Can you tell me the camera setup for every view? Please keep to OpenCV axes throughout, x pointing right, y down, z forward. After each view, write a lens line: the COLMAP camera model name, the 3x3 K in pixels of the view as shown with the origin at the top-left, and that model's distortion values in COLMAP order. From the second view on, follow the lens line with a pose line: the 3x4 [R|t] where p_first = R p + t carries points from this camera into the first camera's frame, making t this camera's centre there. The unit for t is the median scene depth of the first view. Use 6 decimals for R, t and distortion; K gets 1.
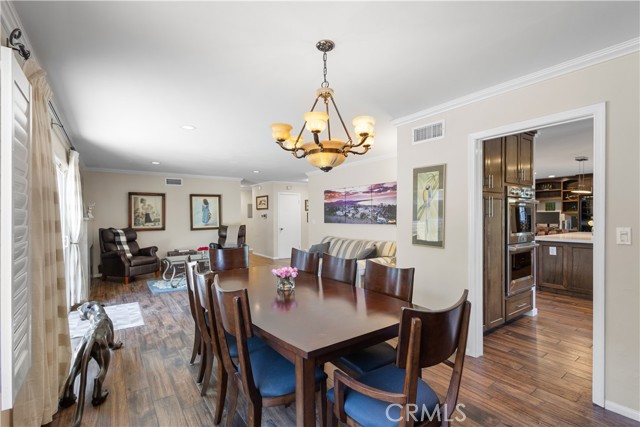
lens RADIAL K [[297.2, 0, 322.9], [0, 297.2, 220.4], [0, 0, 1]] dist [0.001593, 0.000032]
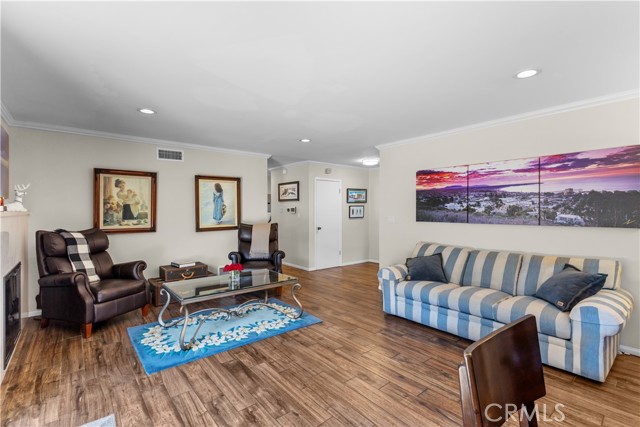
lens RADIAL K [[292.1, 0, 320.0], [0, 292.1, 213.5], [0, 0, 1]] dist [0.004630, -0.000292]
pose [[0.997148, 0.005580, 0.075266, -0.250823], [-0.005299, 0.999978, -0.003935, -0.005107], [-0.075286, 0.003525, 0.997156, 0.388847]]
